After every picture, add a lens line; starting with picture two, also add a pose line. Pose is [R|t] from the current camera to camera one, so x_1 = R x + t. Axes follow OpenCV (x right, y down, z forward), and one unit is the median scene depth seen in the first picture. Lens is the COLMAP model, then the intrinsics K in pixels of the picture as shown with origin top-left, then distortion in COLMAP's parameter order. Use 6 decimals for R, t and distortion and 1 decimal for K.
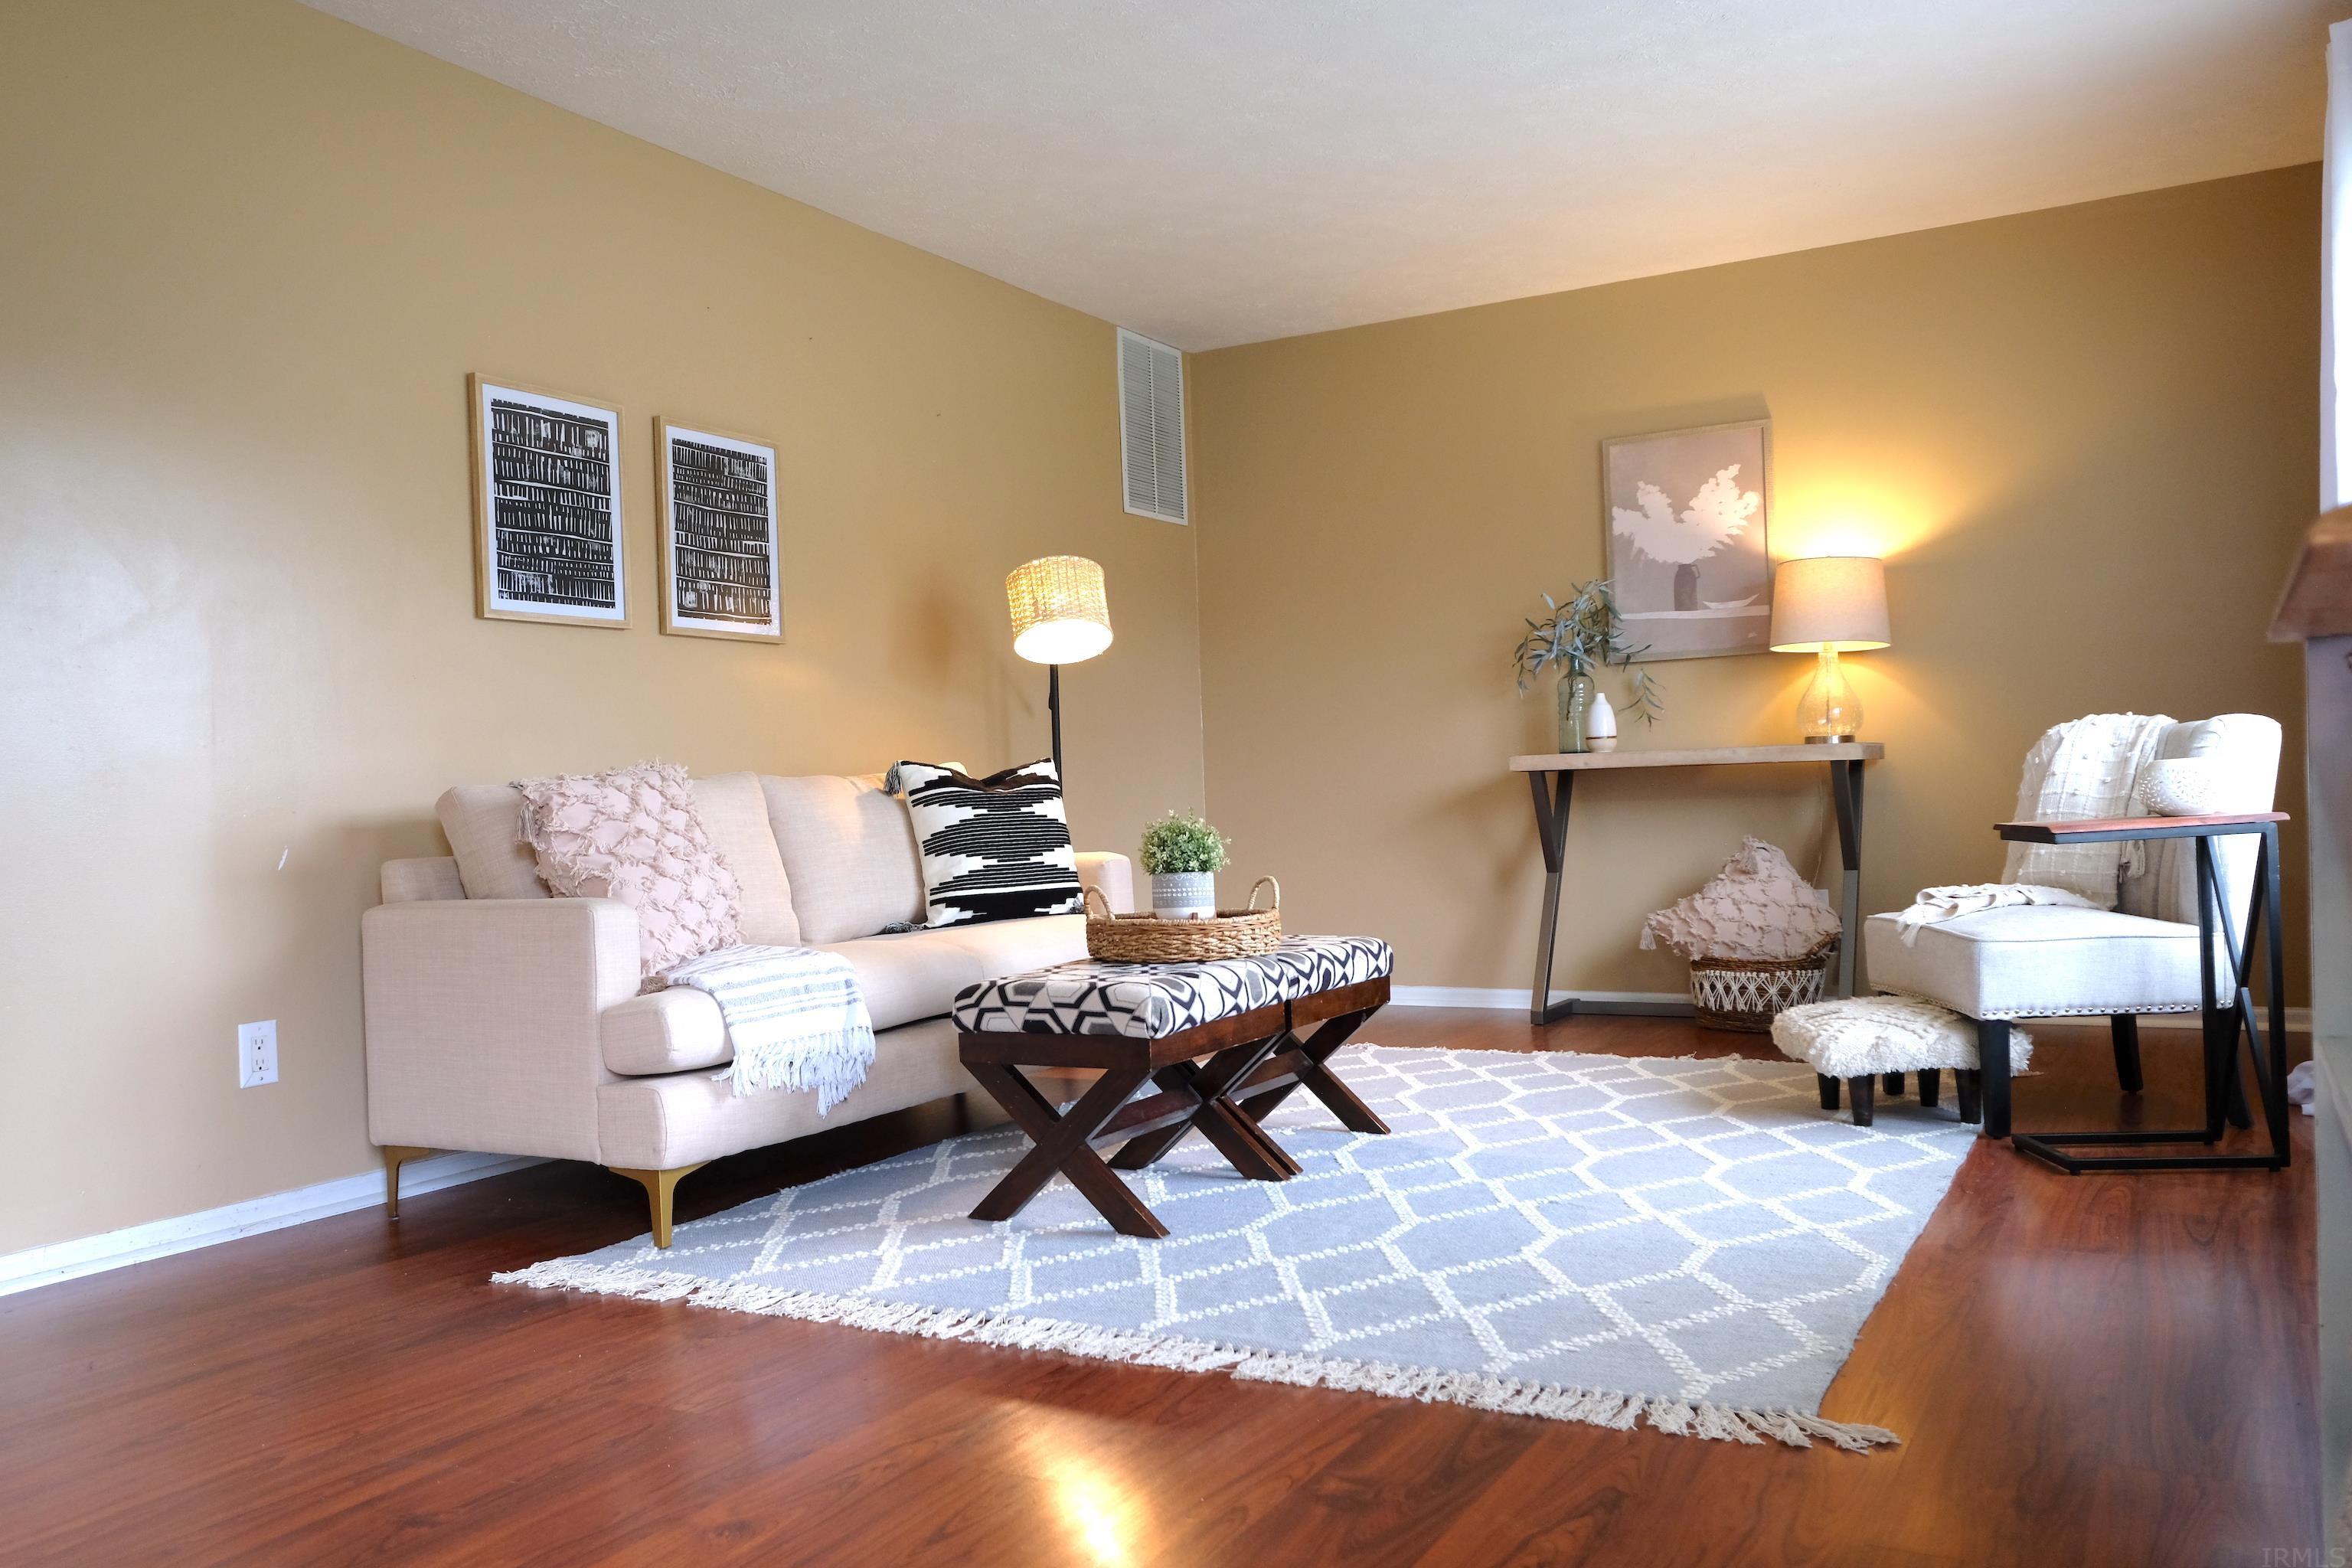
lens RADIAL K [[1801.2, 0, 1174.4], [0, 1801.2, 783.7], [0, 0, 1]] dist [-0.005065, -0.005418]
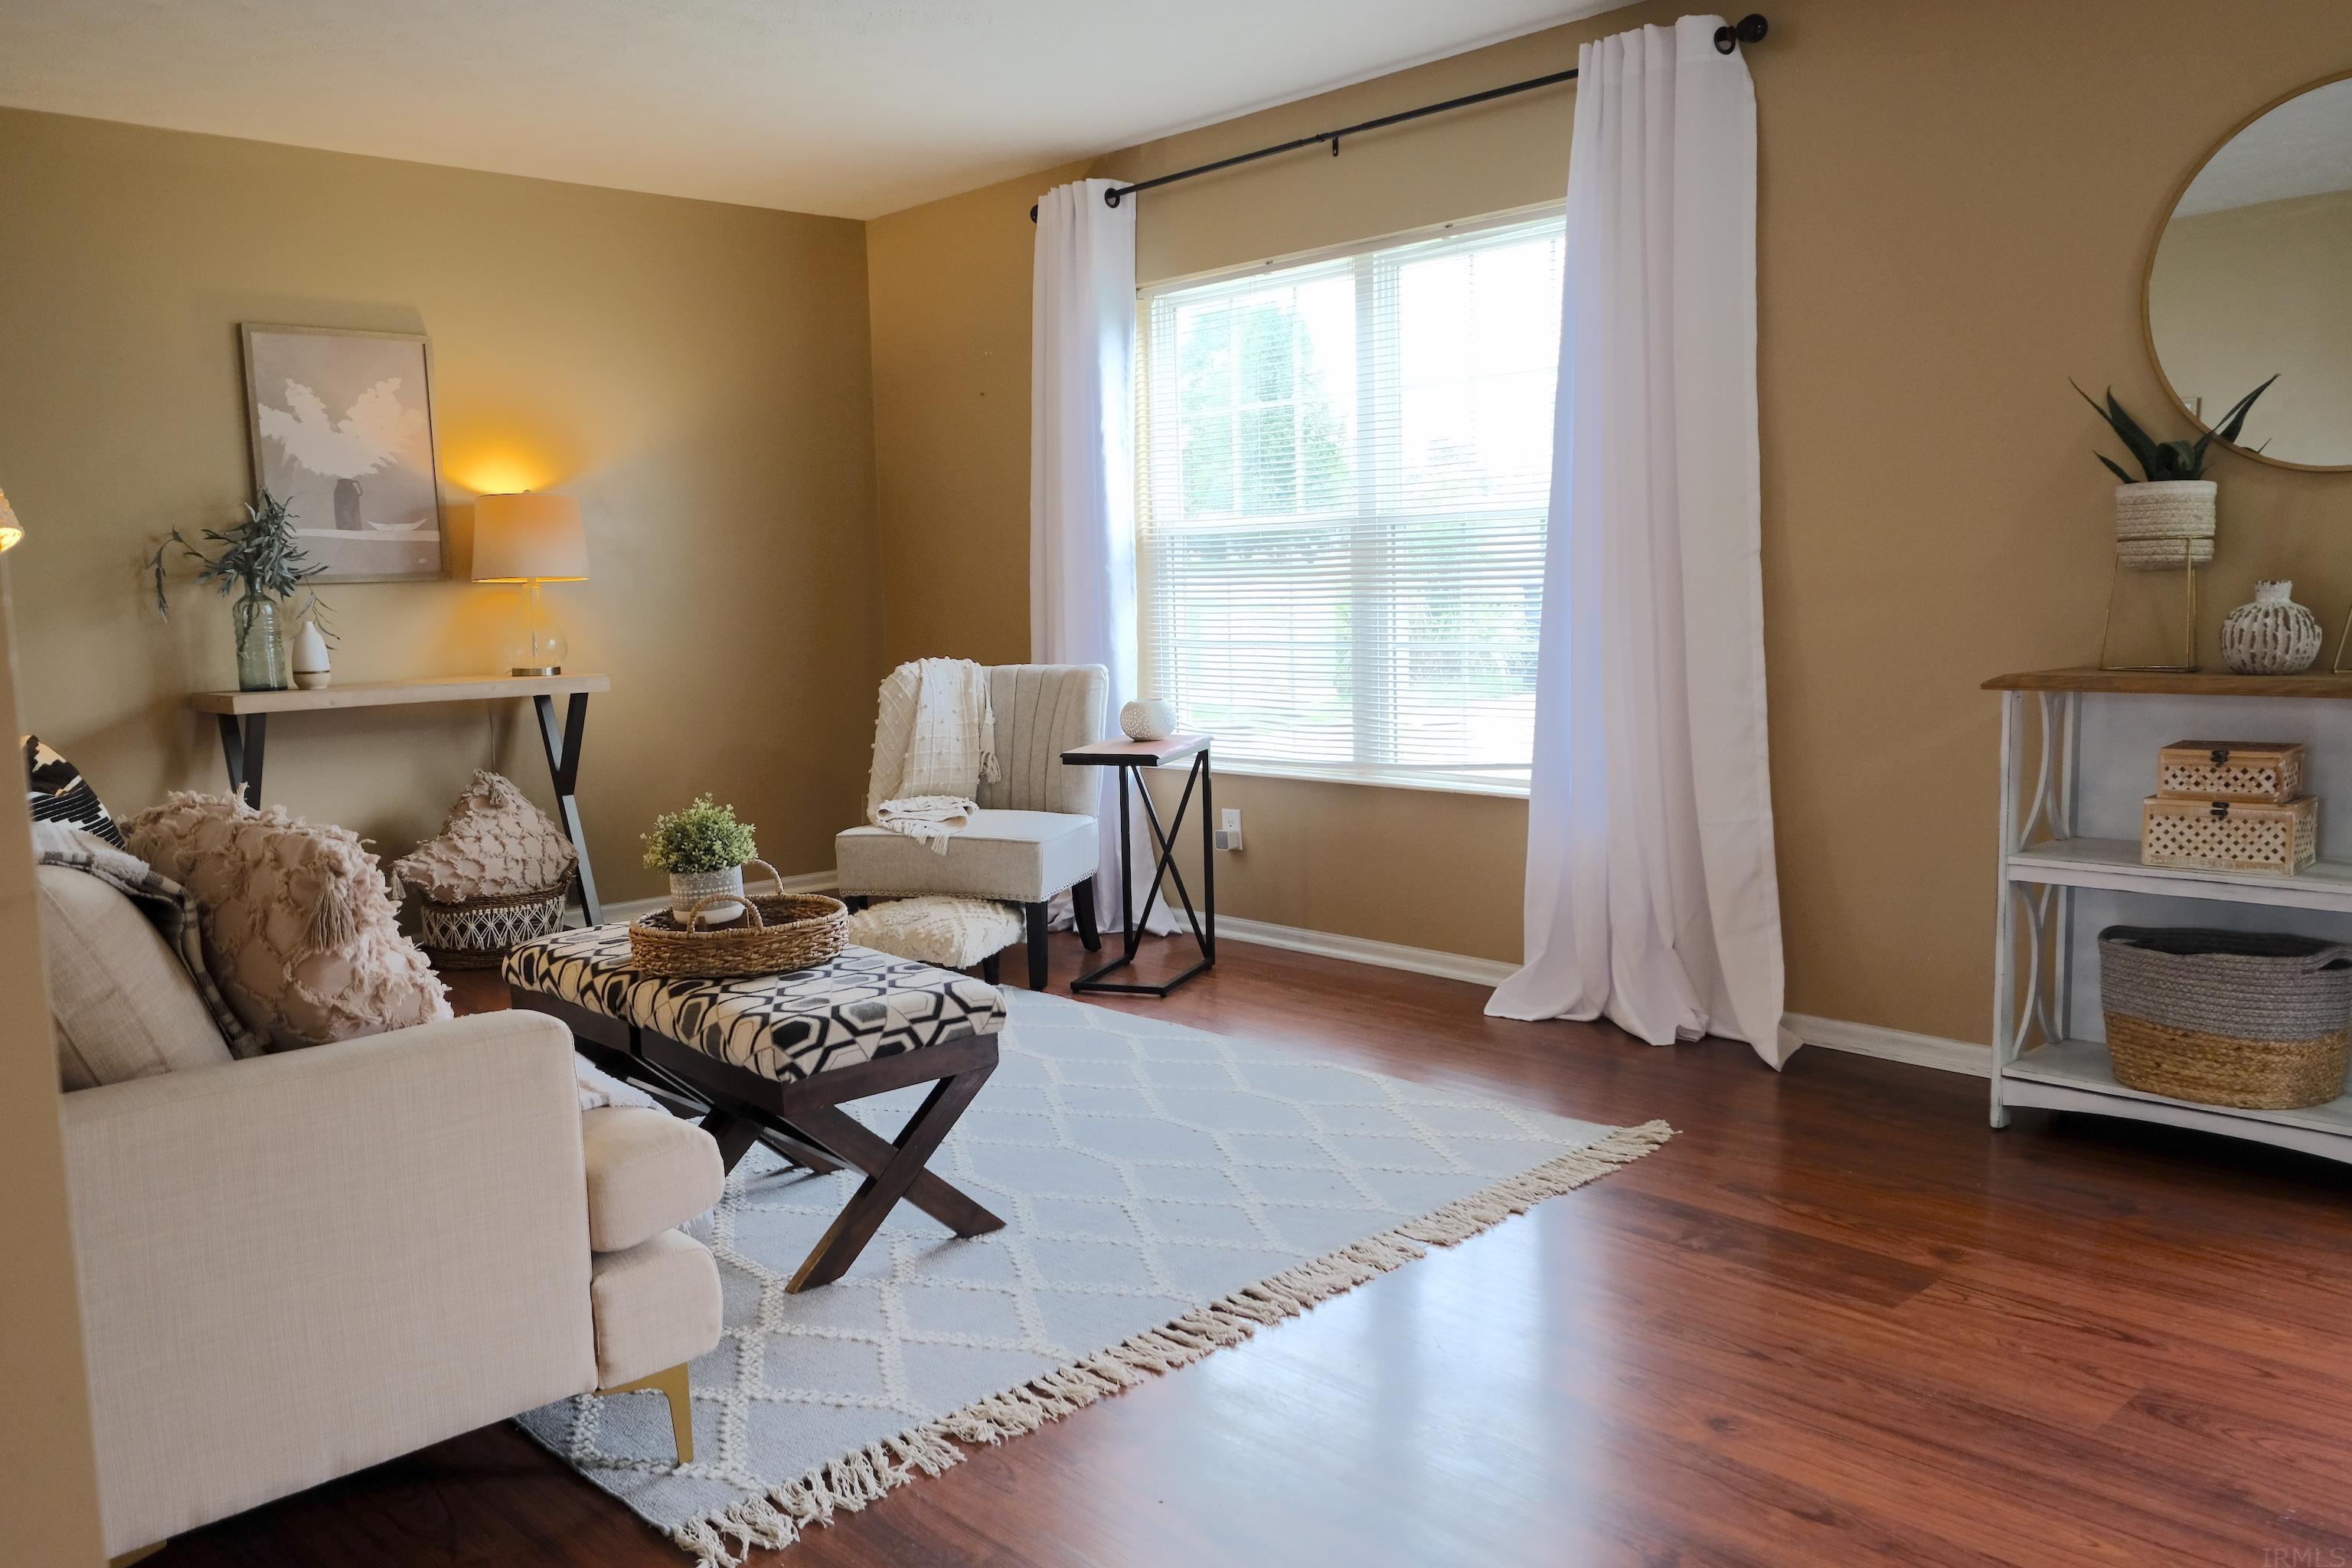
lens RADIAL K [[1801.2, 0, 1171.4], [0, 1801.2, 793.4], [0, 0, 1]] dist [-0.005065, -0.005418]
pose [[0.311933, -0.086138, 0.946191, -0.507420], [0.010322, 0.996130, 0.087281, -0.041151], [-0.950048, -0.017459, 0.311615, 0.339050]]
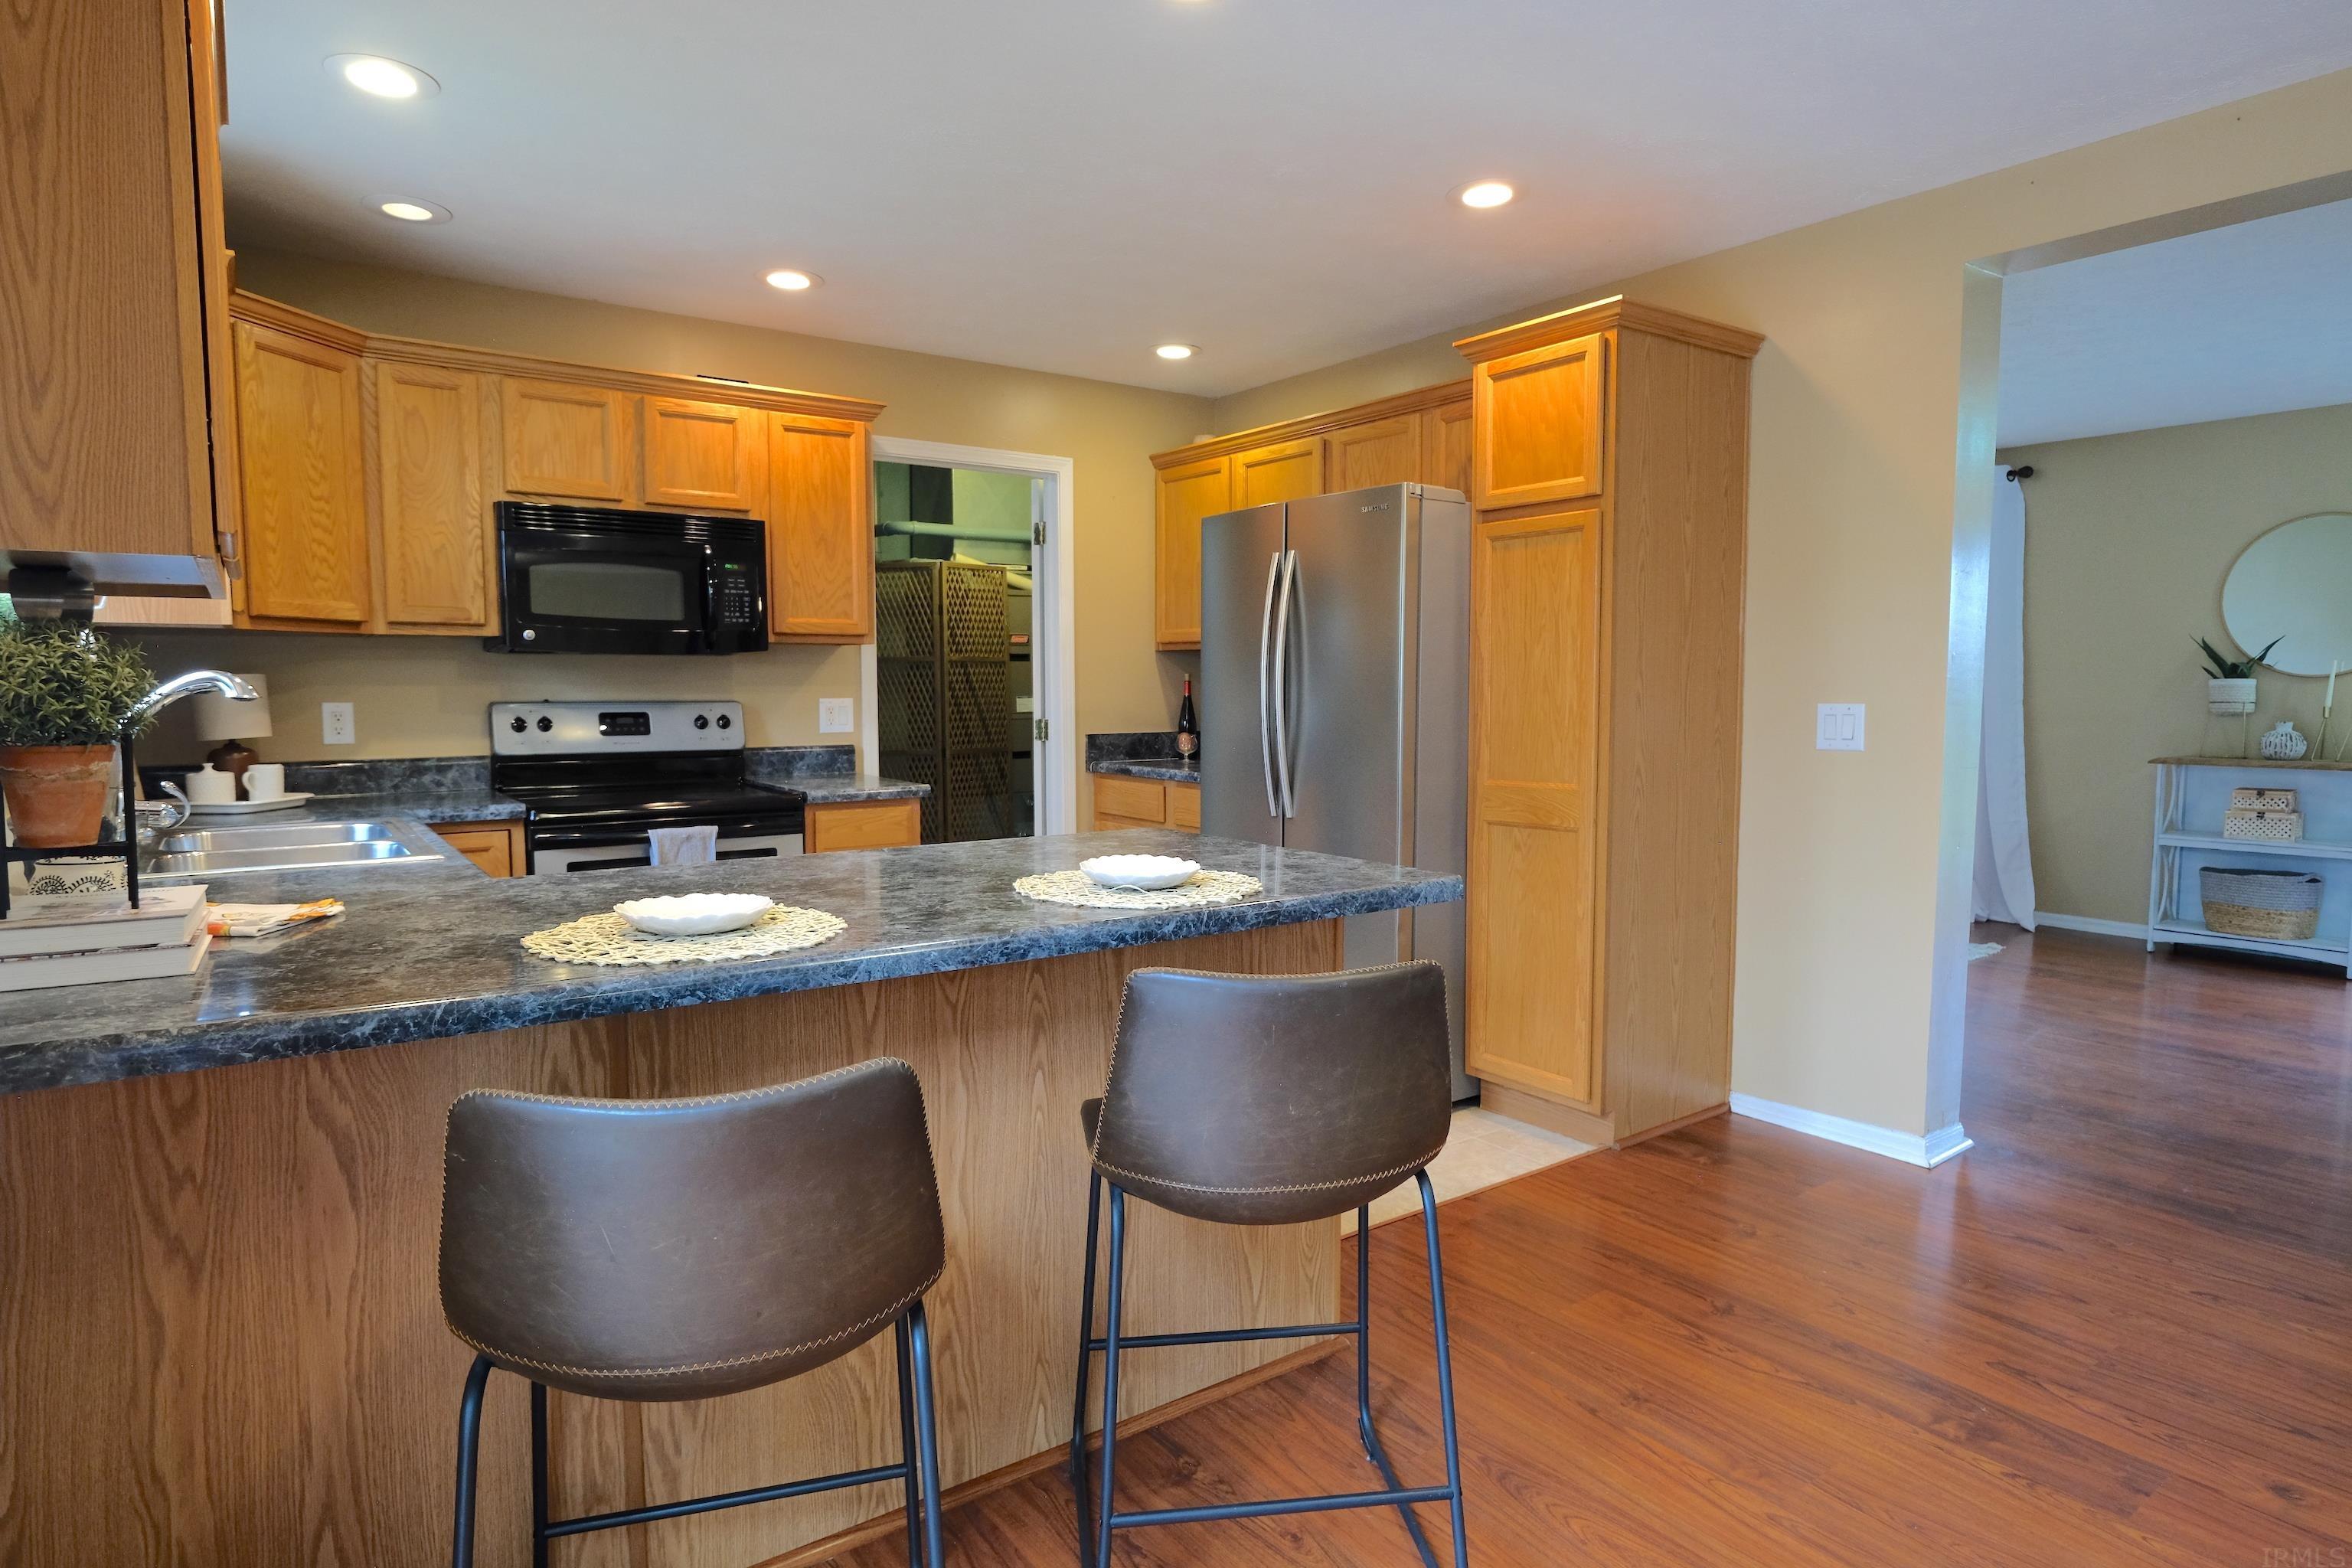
lens RADIAL K [[1318.0, 0, 1181.6], [0, 1318.0, 774.1], [0, 0, 1]] dist [-0.000401, 0.000989]
pose [[0.414868, -0.024734, 0.909546, -1.055457], [-0.020821, 0.999111, 0.036666, -0.035118], [-0.909644, -0.034149, 0.413984, 0.512727]]
